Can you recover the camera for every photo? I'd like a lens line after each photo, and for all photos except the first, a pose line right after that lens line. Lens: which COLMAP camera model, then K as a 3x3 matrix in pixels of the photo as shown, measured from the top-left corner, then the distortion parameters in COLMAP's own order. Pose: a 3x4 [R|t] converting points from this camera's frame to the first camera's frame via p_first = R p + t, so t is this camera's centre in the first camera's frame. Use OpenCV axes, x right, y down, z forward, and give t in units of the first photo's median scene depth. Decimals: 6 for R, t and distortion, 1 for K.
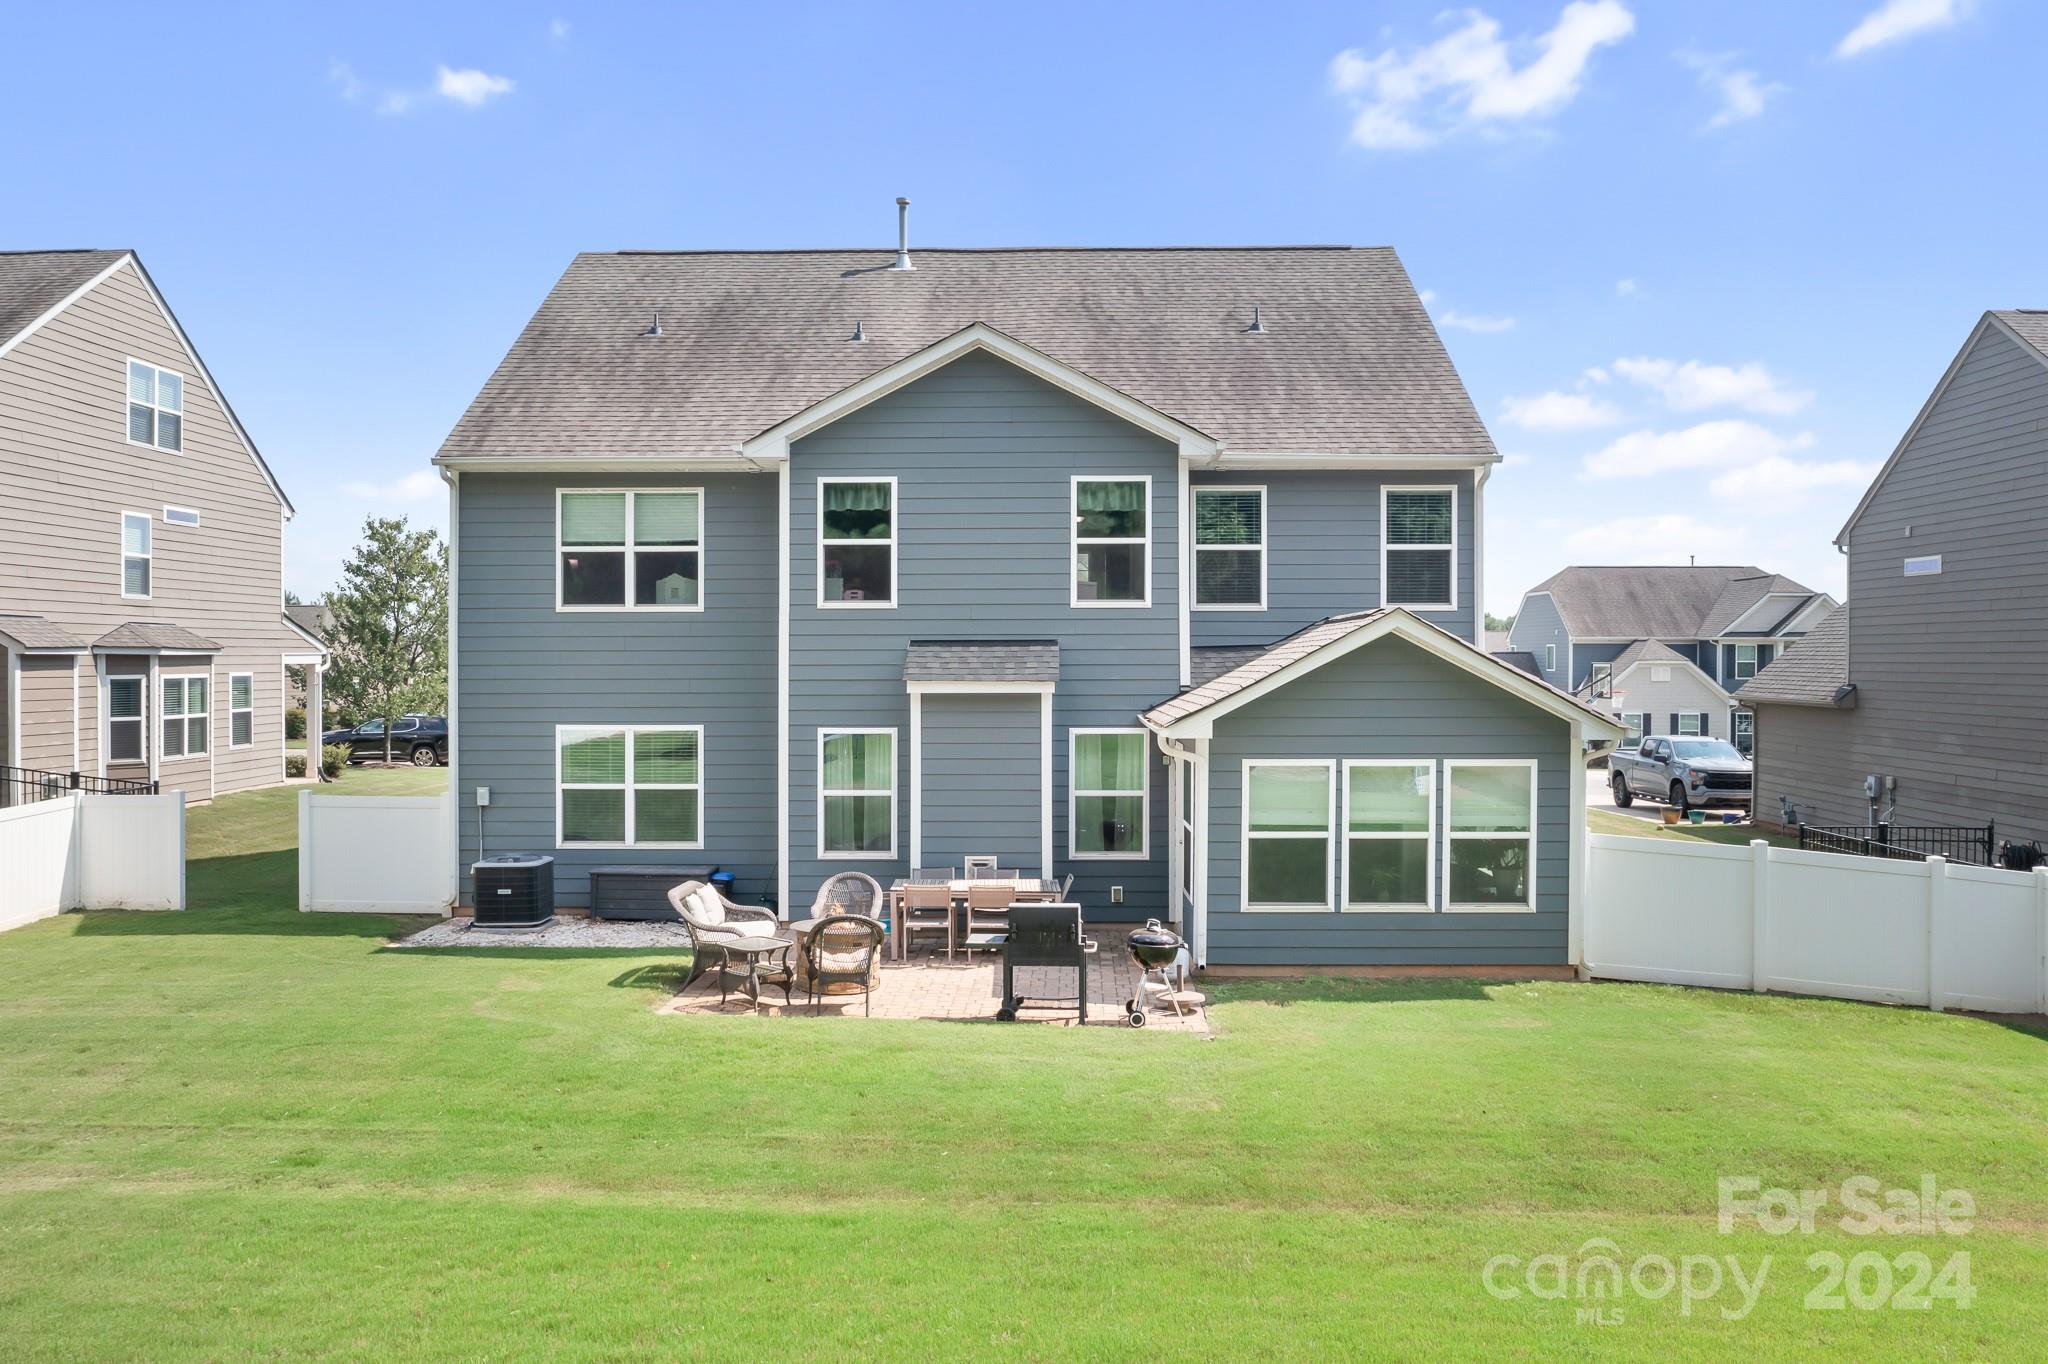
lens RADIAL K [[1622.0, 0, 1000.9], [0, 1622.0, 689.7], [0, 0, 1]] dist [-0.016997, 0.000205]
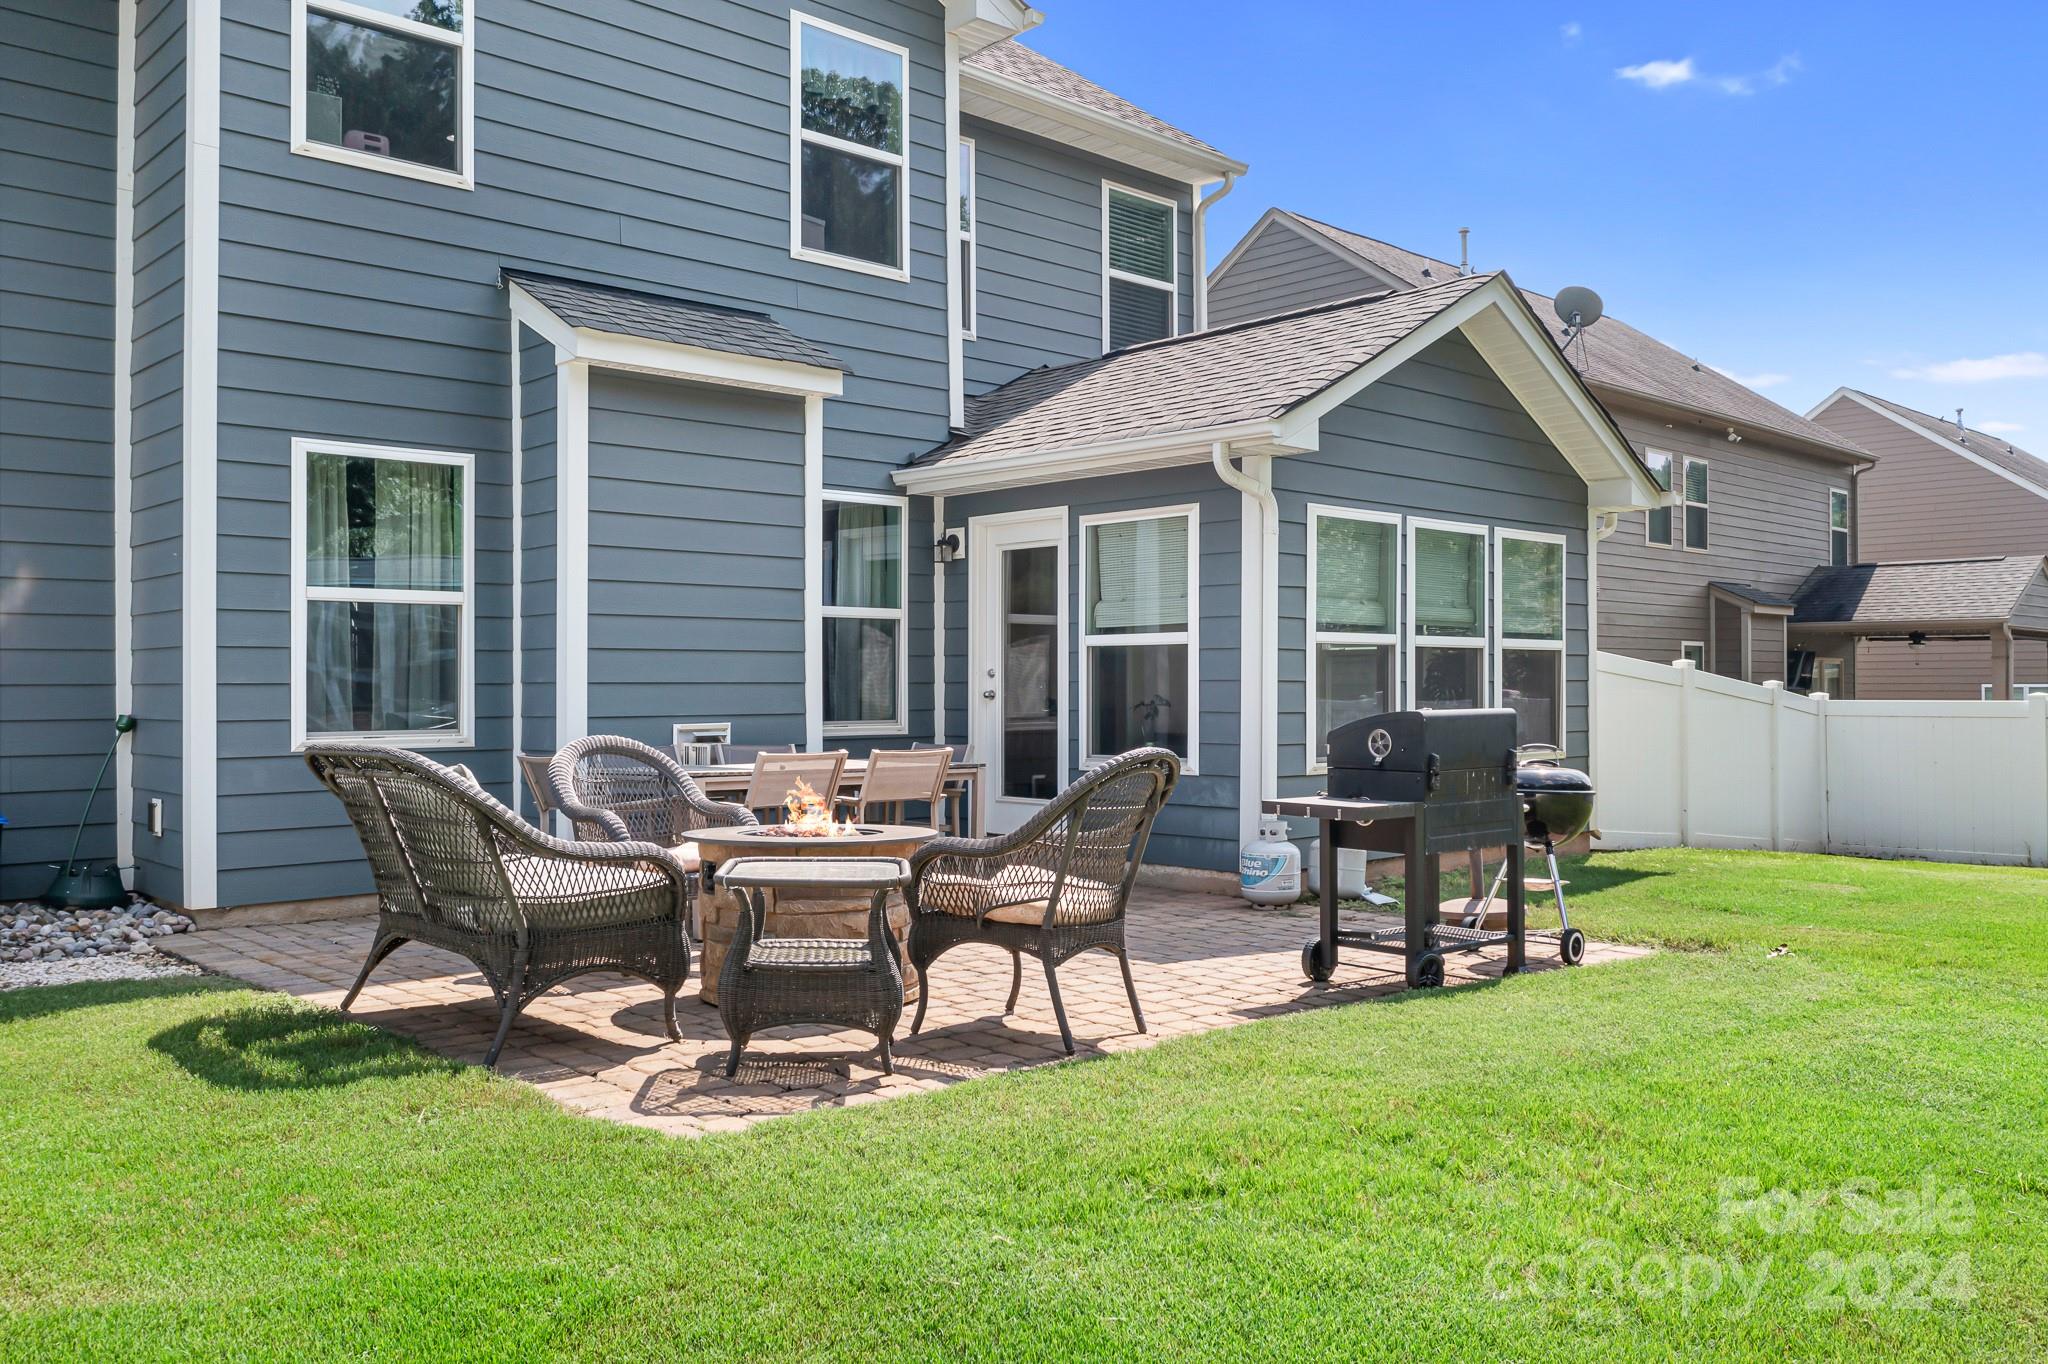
lens RADIAL K [[1600.4, 0, 992.5], [0, 1600.4, 677.1], [0, 0, 1]] dist [-0.000090, 0.000455]
pose [[0.731359, 0.001006, 0.681992, -0.262621], [0.013838, 0.999771, -0.016314, 0.094771], [-0.681852, 0.021369, 0.731178, 0.577821]]
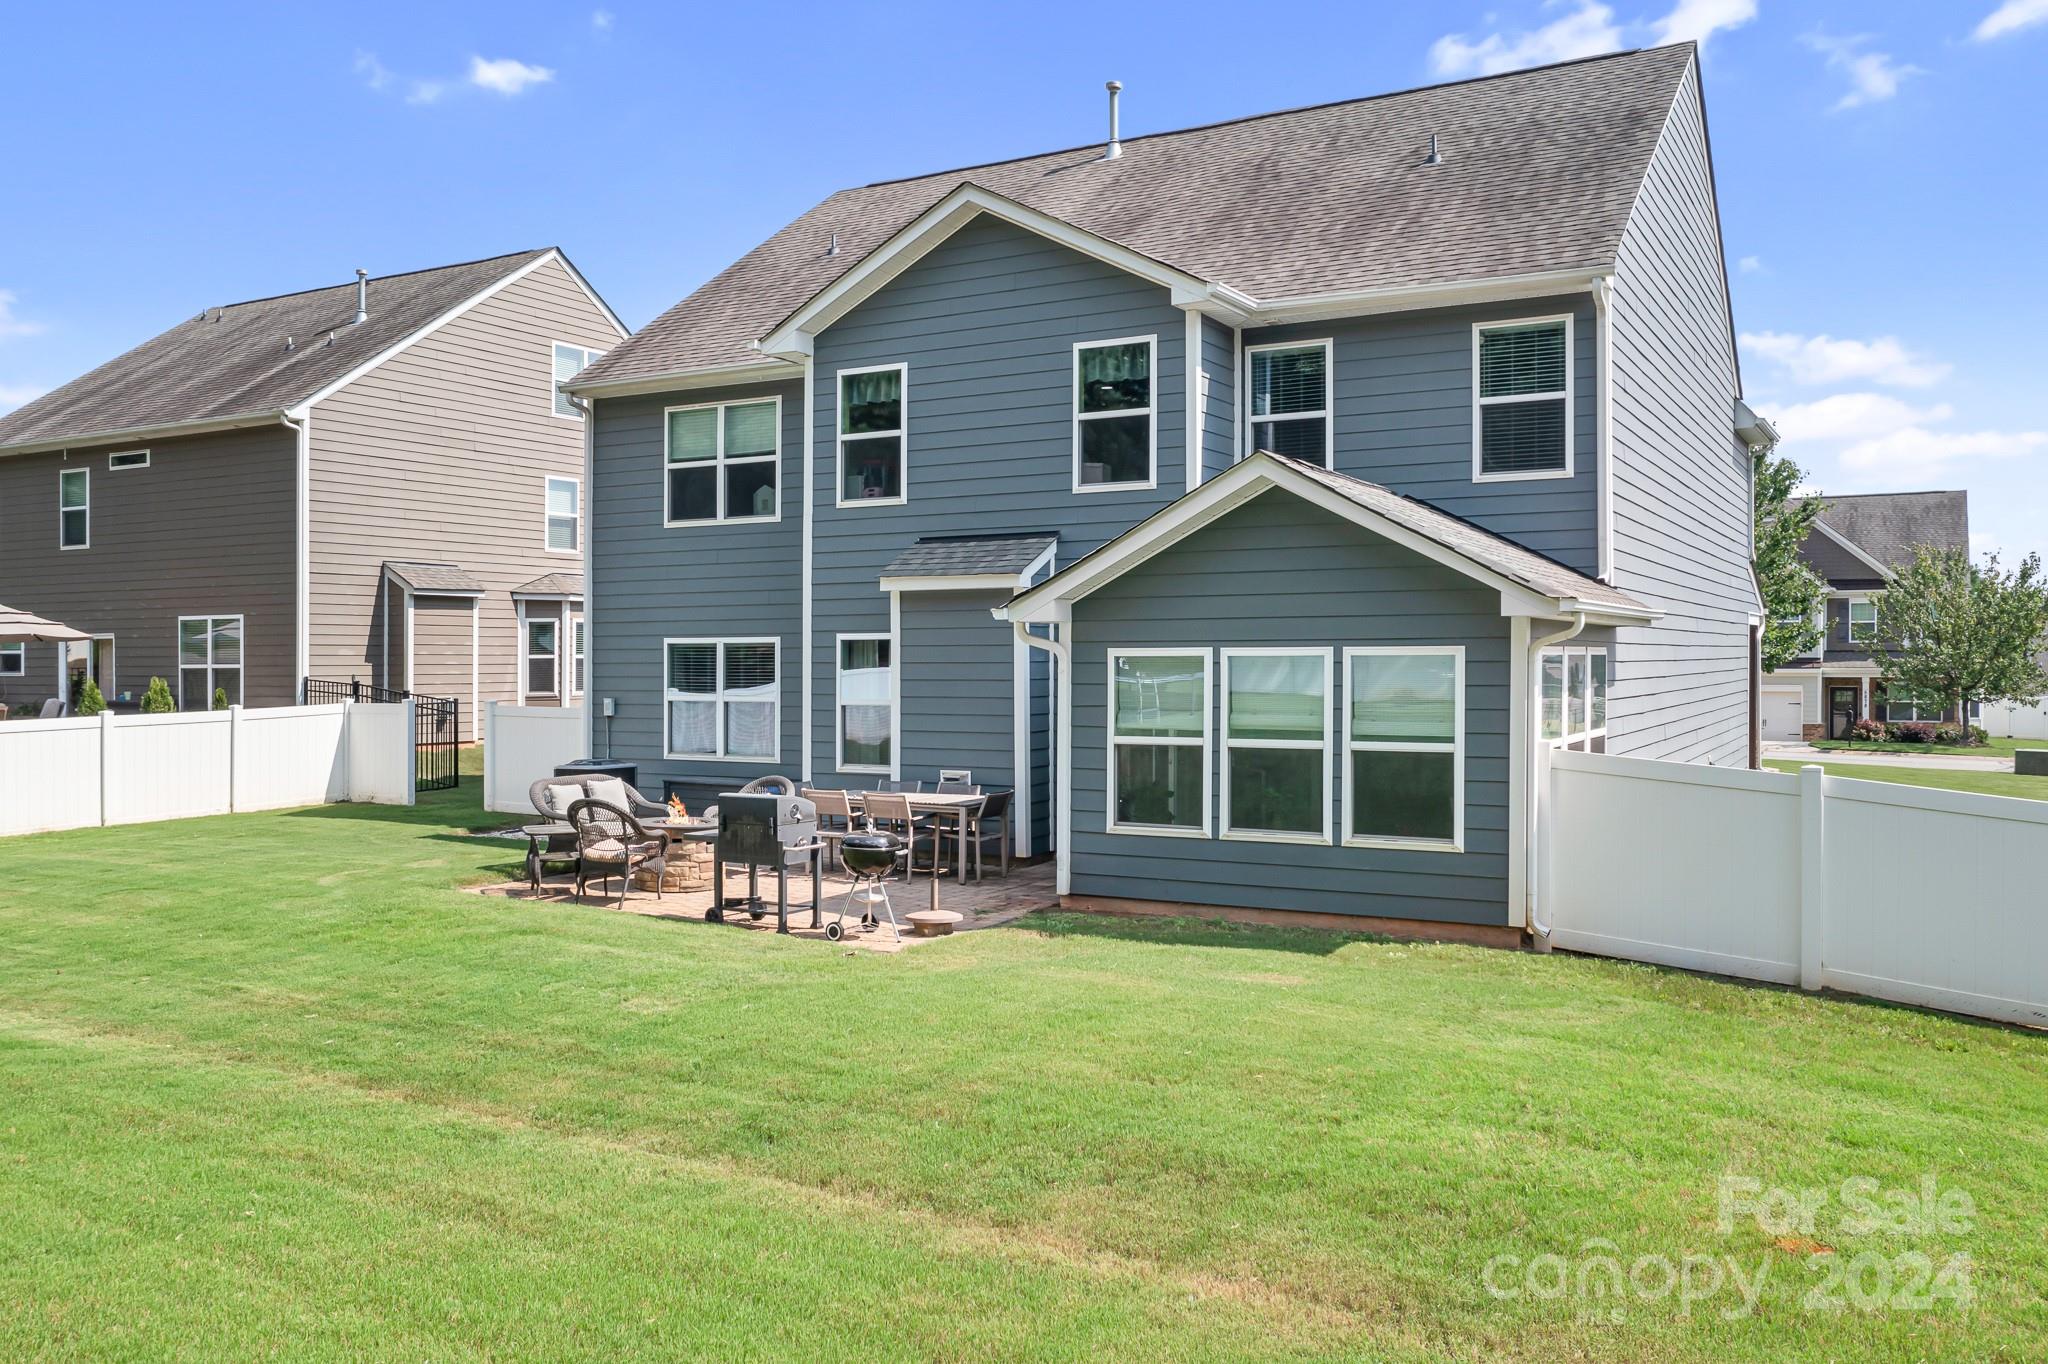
lens RADIAL K [[1627.5, 0, 1024.0], [0, 1627.5, 682.0], [0, 0, 1]] dist [-0.004269, 0.002462]
pose [[0.880191, 0.004260, -0.474601, 0.438118], [-0.007079, 0.999966, -0.004154, 0.055182], [0.474568, 0.007016, 0.880191, 0.212453]]
